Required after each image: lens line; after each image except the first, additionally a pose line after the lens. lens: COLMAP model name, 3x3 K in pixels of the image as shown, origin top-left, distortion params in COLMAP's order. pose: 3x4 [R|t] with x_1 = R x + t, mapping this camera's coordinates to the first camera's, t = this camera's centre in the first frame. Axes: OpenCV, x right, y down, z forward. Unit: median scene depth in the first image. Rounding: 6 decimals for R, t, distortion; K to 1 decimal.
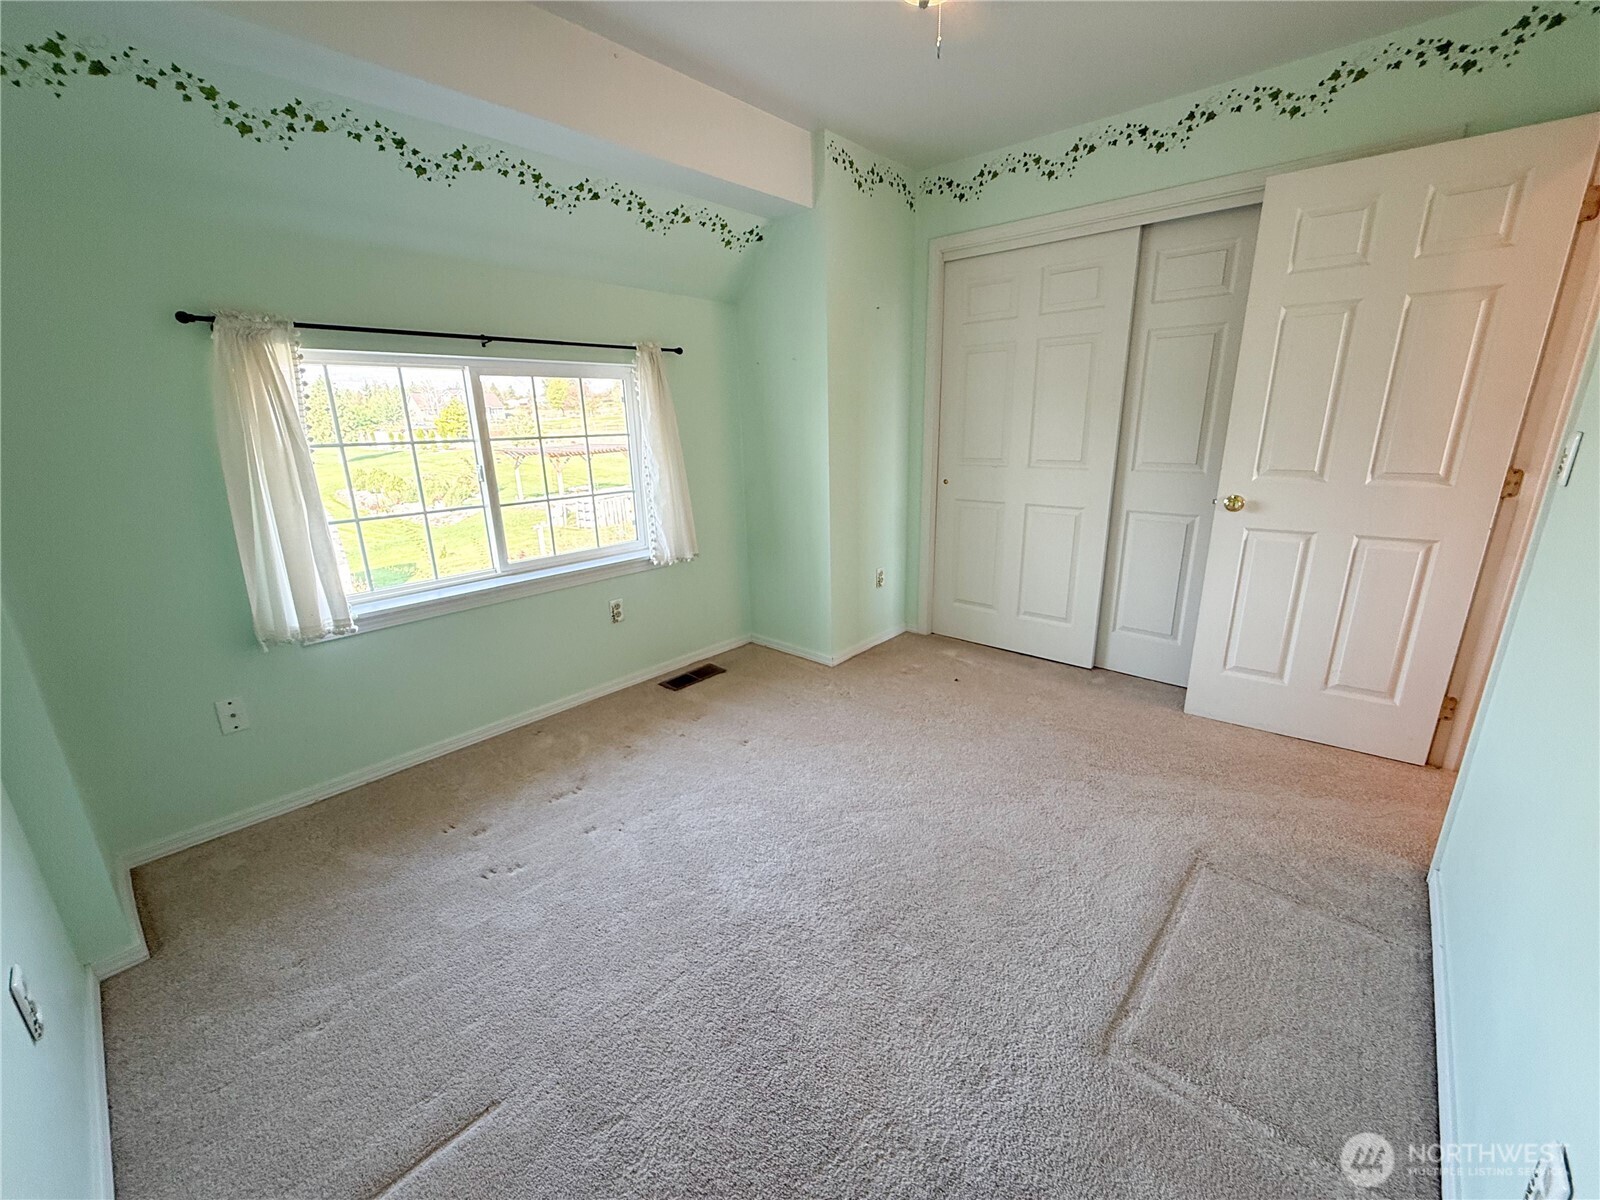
lens RADIAL K [[638.9, 0, 796.3], [0, 638.9, 599.4], [0, 0, 1]] dist [0.001342, 0.000015]
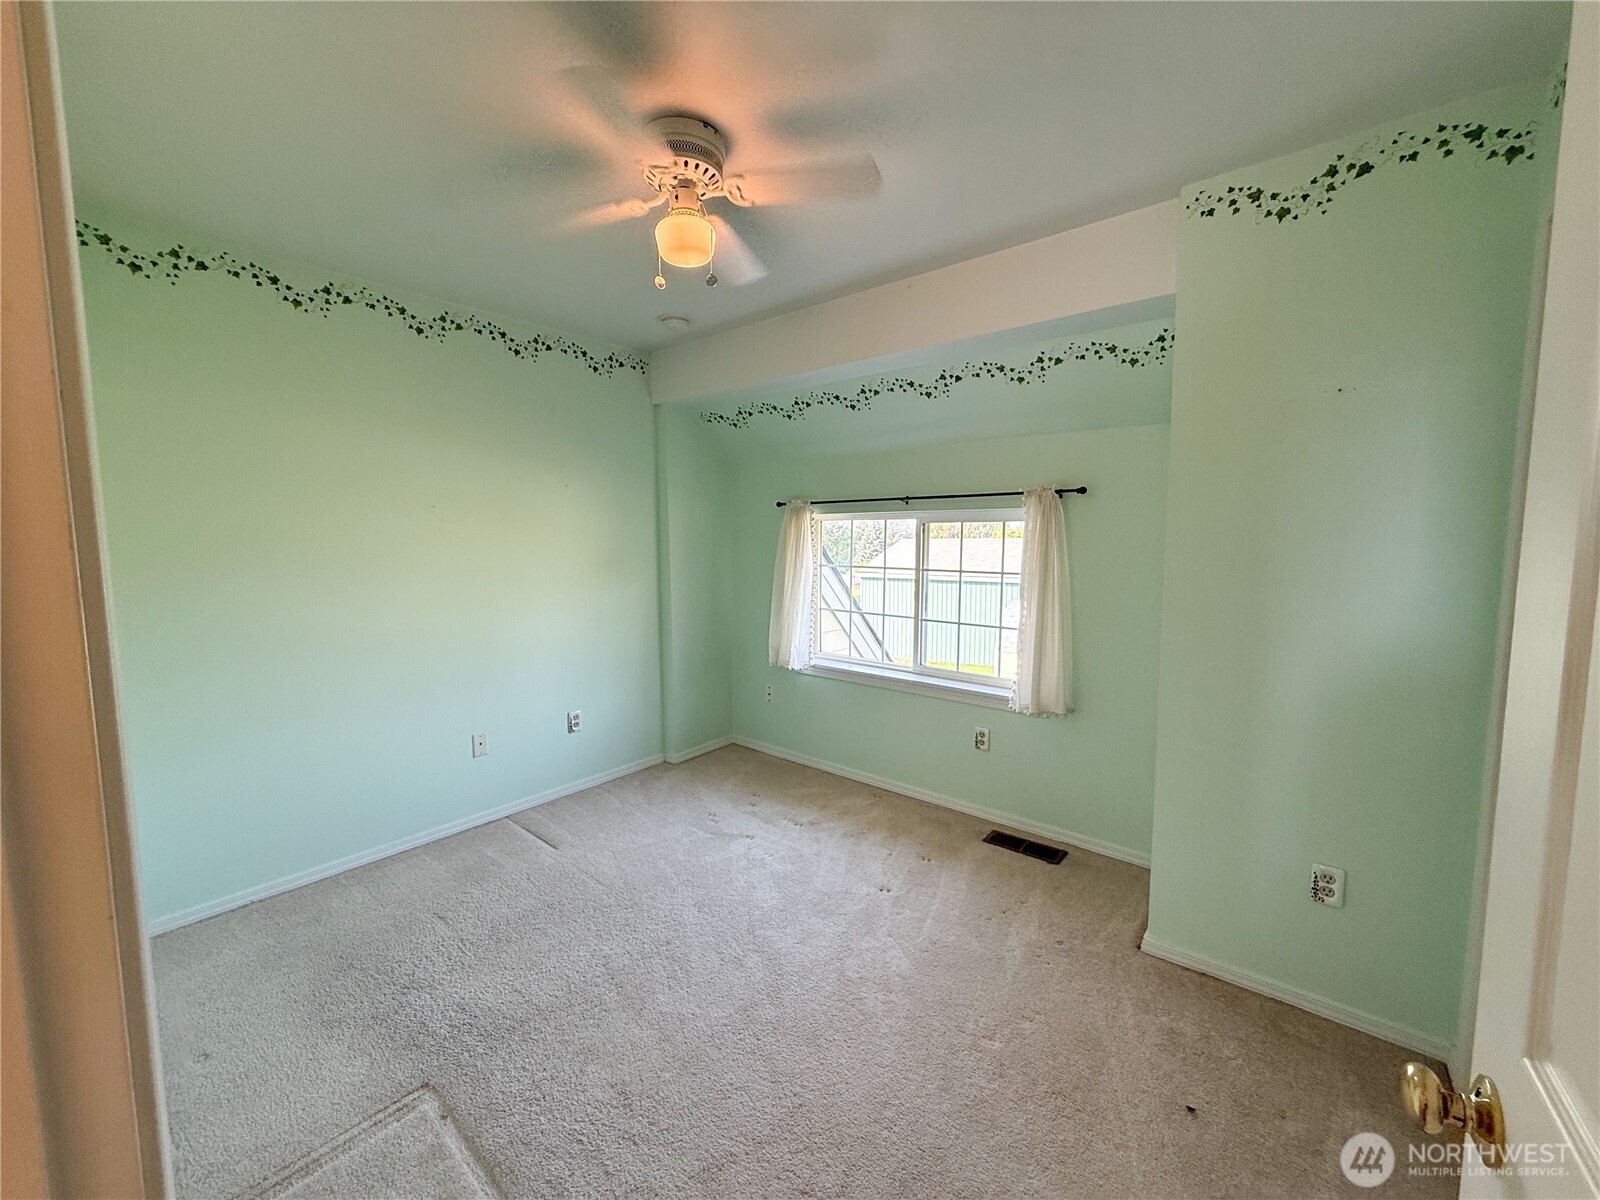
lens RADIAL K [[638.9, 0, 796.3], [0, 638.9, 599.4], [0, 0, 1]] dist [0.001342, 0.000015]
pose [[0.032092, 0.114943, -0.992854, 0.782644], [-0.280800, 0.954393, 0.101414, -0.240557], [0.959230, 0.275539, 0.062904, 0.654600]]
